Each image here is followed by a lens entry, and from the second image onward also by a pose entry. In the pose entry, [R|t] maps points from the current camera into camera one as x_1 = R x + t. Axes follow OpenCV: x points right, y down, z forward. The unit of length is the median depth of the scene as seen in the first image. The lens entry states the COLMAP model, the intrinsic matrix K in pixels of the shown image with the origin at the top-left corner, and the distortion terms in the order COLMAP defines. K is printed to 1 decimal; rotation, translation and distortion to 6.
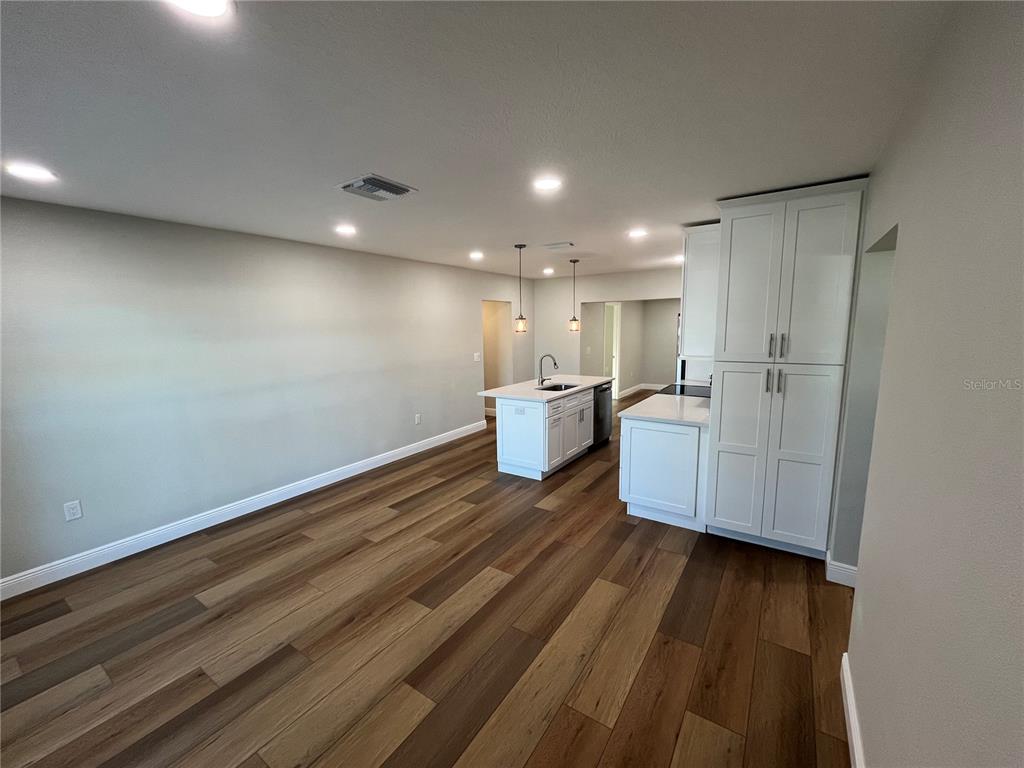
lens RADIAL K [[420.8, 0, 511.9], [0, 420.8, 385.8], [0, 0, 1]] dist [-0.002136, -0.000360]
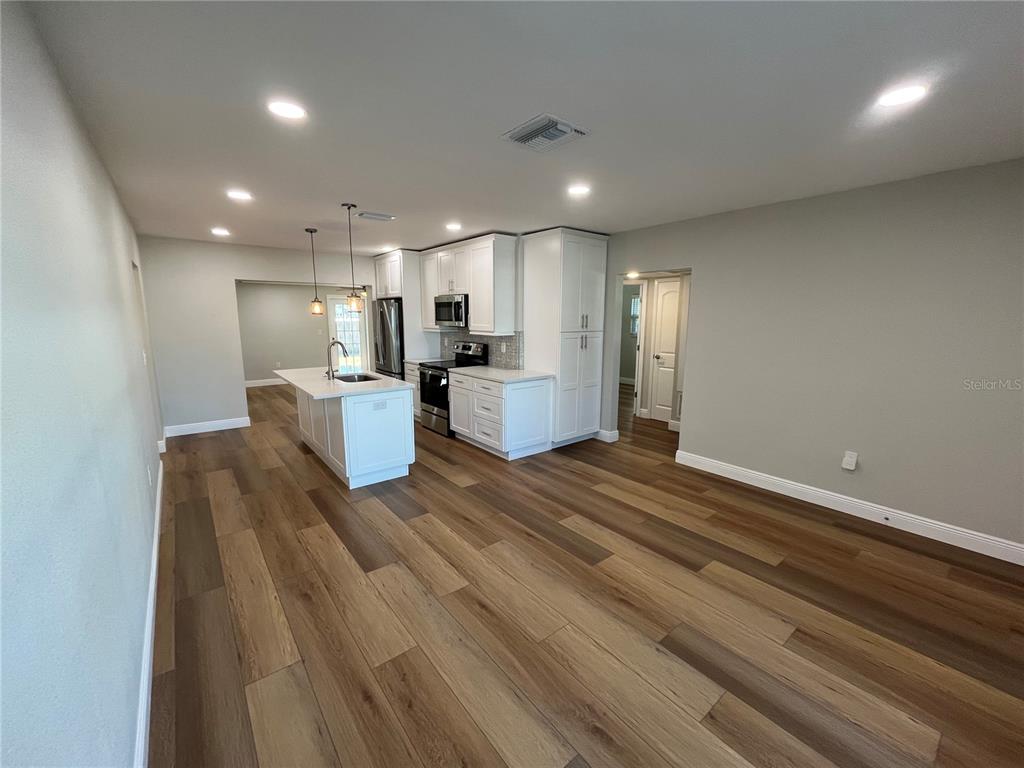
lens RADIAL K [[417.9, 0, 509.1], [0, 417.9, 386.8], [0, 0, 1]] dist [-0.003223, 0.000202]
pose [[0.302962, -0.144370, 0.942004, -0.896699], [0.129465, 0.985530, 0.109403, -0.046949], [-0.944168, 0.088811, 0.317269, 0.620536]]
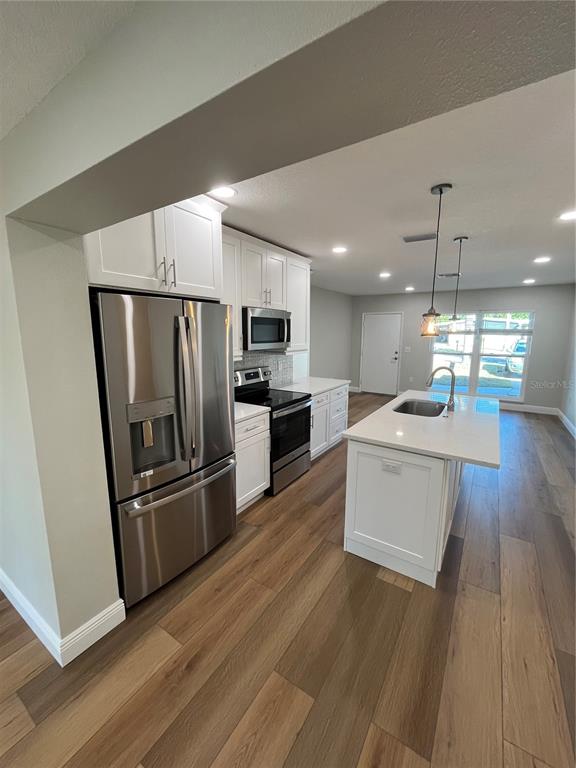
lens RADIAL K [[315.6, 0, 288.0], [0, 315.6, 384.0], [0, 0, 1]] dist [-0.002136, -0.000360]
pose [[-0.999786, 0.013673, -0.015551, 0.534971], [0.008286, 0.952419, 0.304680, -0.316277], [0.018977, 0.304486, -0.952328, 2.247043]]
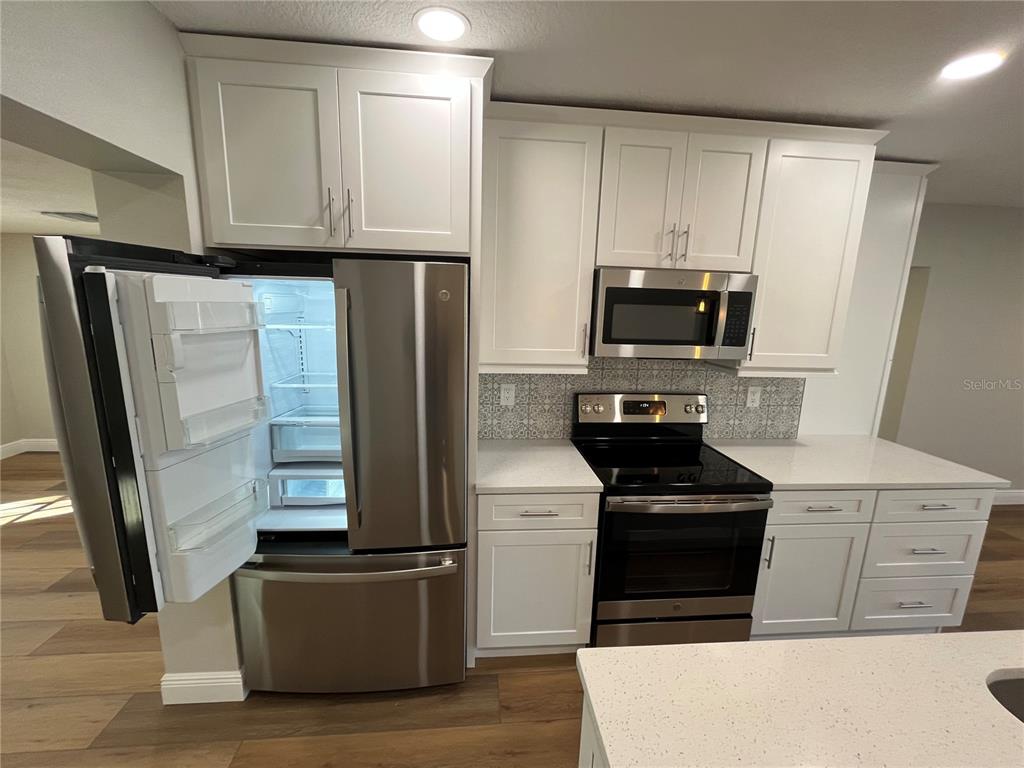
lens RADIAL K [[417.9, 0, 509.1], [0, 417.9, 386.8], [0, 0, 1]] dist [-0.003223, 0.000202]
pose [[-0.626235, -0.148289, 0.765402, 0.270074], [0.093189, 0.960469, 0.262327, -0.261406], [-0.774045, 0.235606, -0.587661, 1.828938]]
